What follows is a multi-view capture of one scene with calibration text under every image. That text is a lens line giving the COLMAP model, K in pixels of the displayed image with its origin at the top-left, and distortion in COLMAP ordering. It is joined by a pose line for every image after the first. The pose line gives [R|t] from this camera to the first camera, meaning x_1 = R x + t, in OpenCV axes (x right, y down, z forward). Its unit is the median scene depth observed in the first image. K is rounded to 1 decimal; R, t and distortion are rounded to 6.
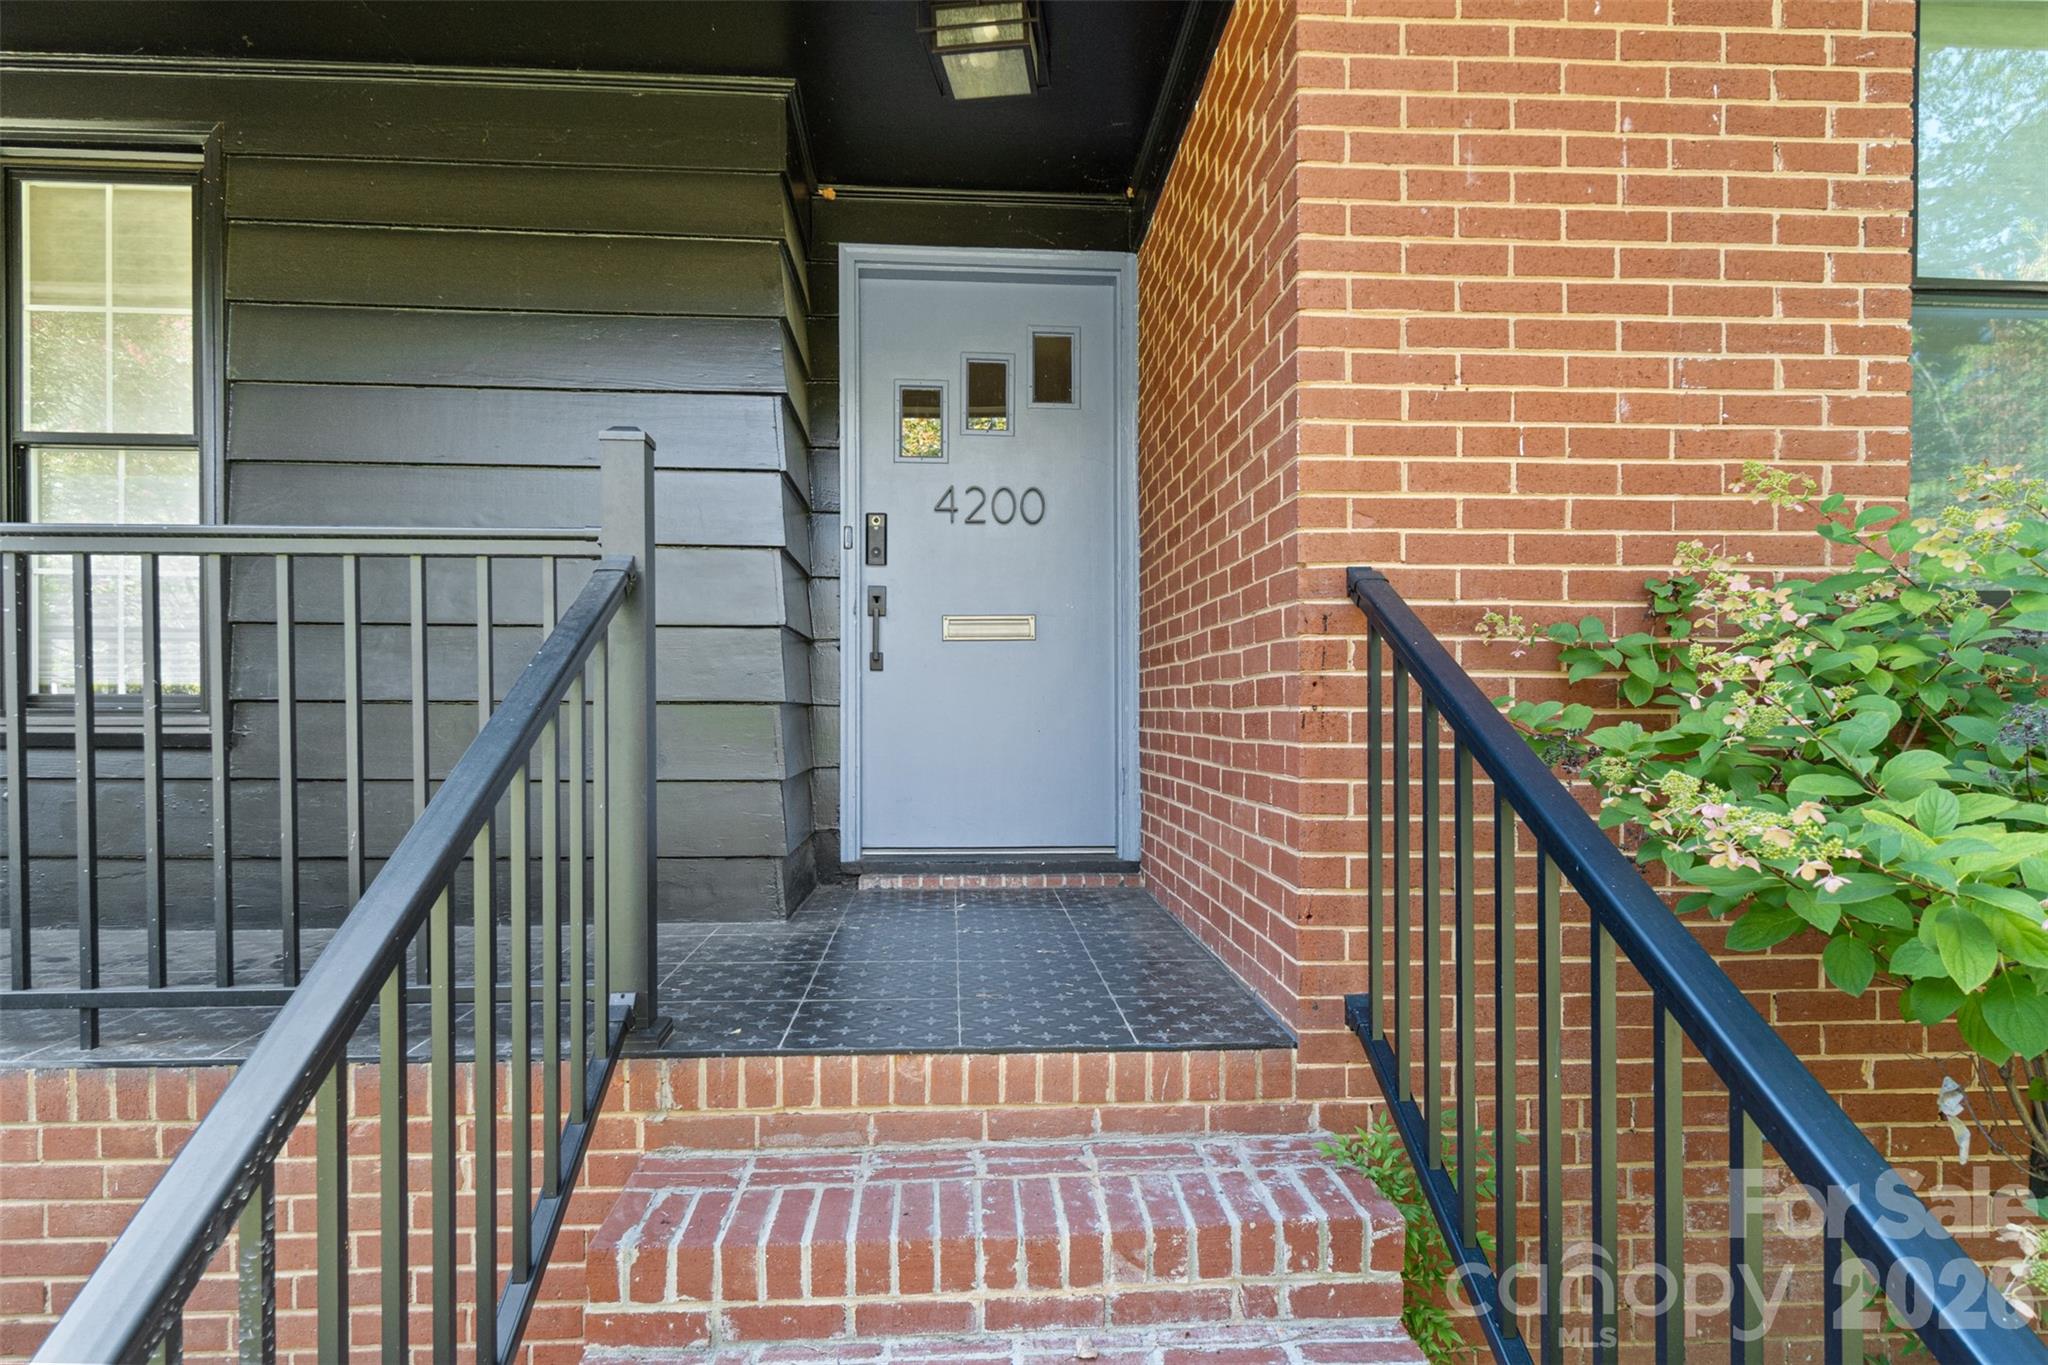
lens RADIAL K [[1064.4, 0, 1024.7], [0, 1064.4, 684.6], [0, 0, 1]] dist [0.005876, 0.000860]
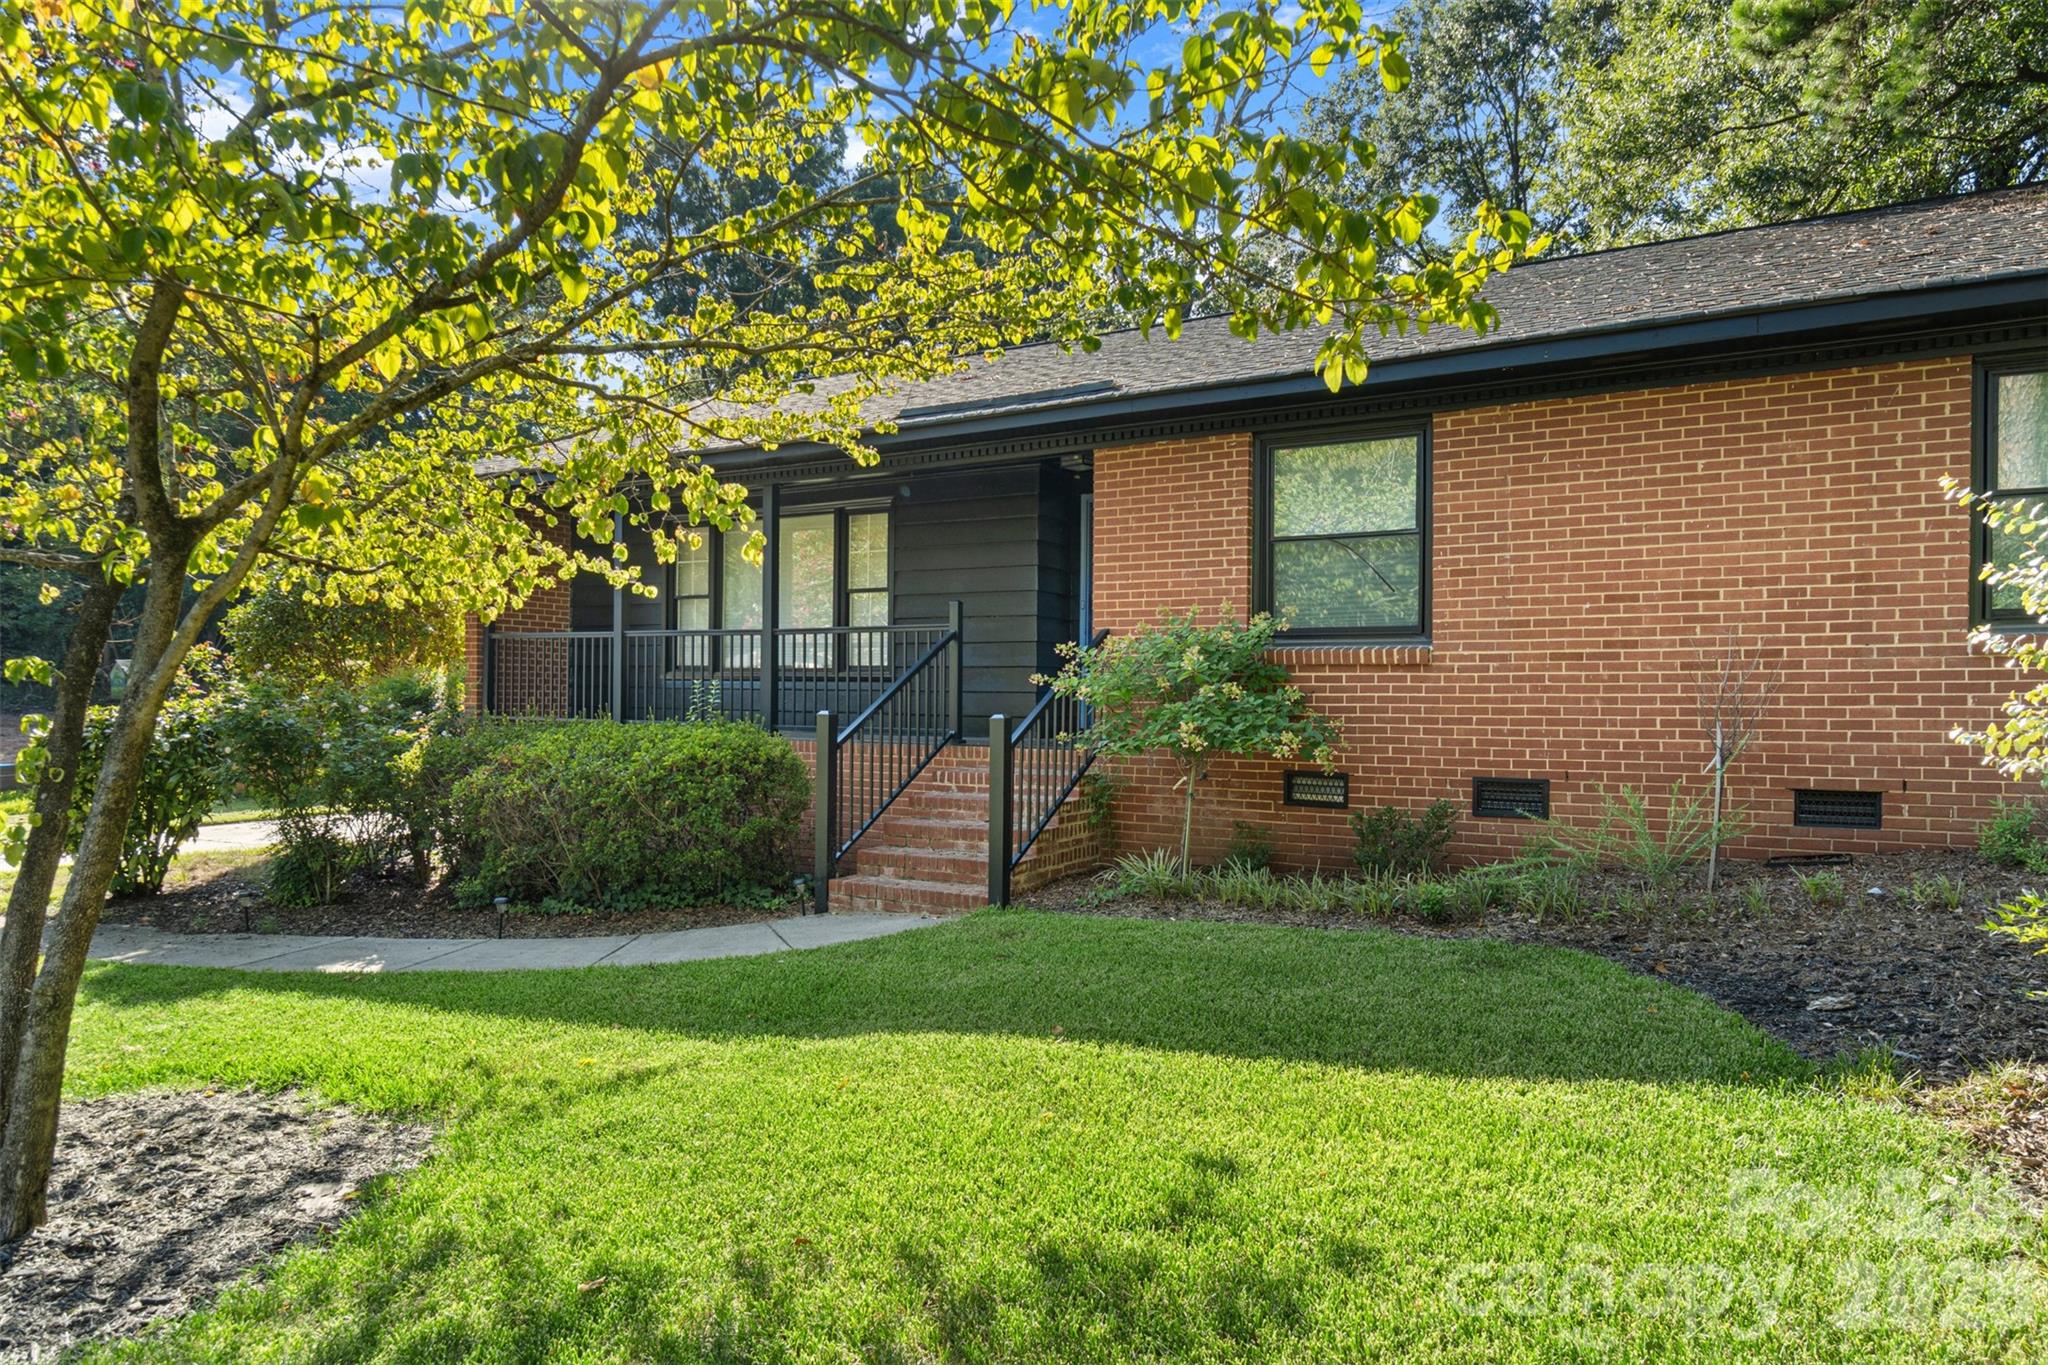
lens RADIAL K [[1238.5, 0, 1025.4], [0, 1238.5, 681.8], [0, 0, 1]] dist [-0.001686, -0.000040]
pose [[0.833719, -0.000635, -0.552188, 2.487098], [-0.017245, 0.999482, -0.027186, 0.205521], [0.551919, 0.032188, 0.833276, -2.841478]]
